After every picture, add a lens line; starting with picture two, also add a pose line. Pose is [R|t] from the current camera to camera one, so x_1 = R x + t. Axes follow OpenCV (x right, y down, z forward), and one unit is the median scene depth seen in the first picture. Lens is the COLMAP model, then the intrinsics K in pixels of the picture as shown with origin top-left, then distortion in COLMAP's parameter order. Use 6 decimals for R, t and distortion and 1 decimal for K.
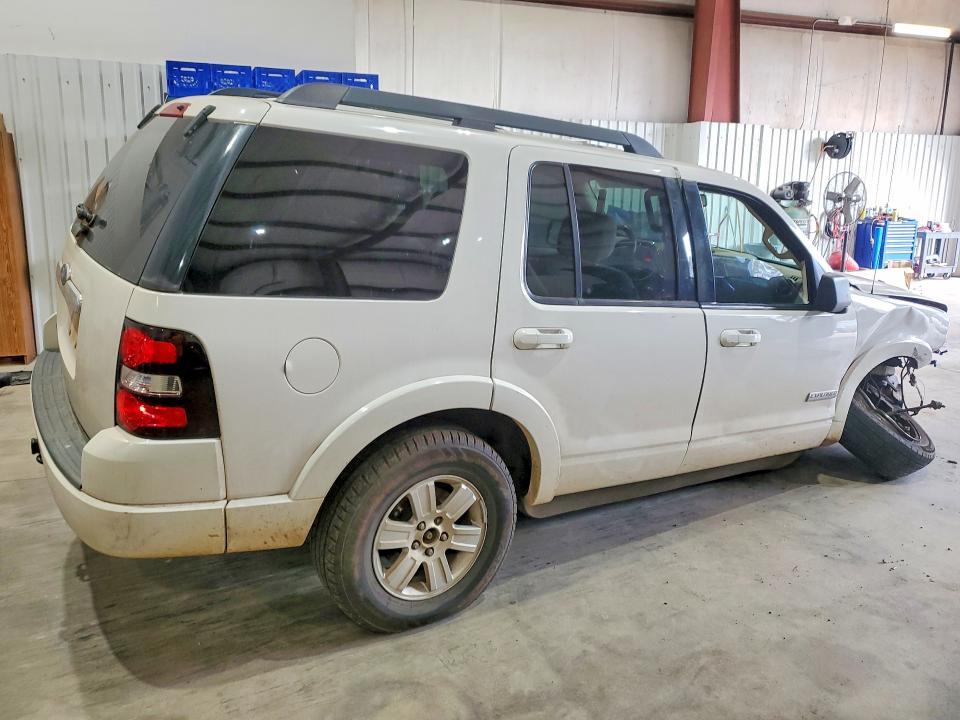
lens RADIAL K [[744.4, 0, 474.6], [0, 744.4, 340.6], [0, 0, 1]] dist [0.008834, 0.002830]
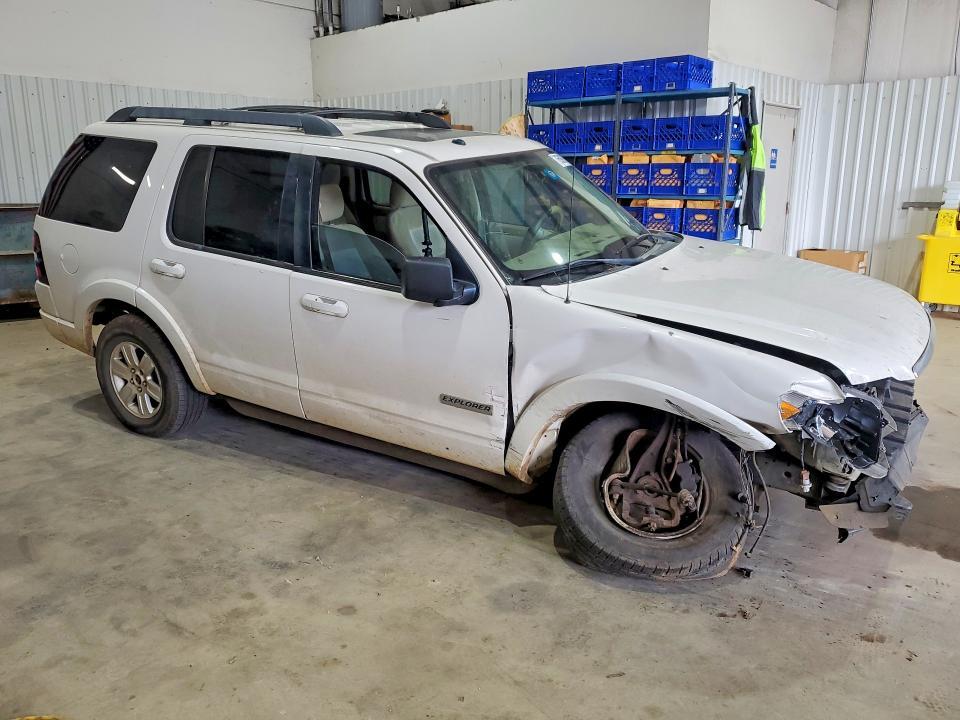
lens RADIAL K [[744.4, 0, 474.6], [0, 744.4, 340.6], [0, 0, 1]] dist [0.008834, 0.002830]
pose [[0.472883, 0.202957, -0.857432, 1.568416], [-0.168649, 0.975968, 0.138003, -0.159428], [0.864835, 0.079346, 0.495747, 0.767491]]
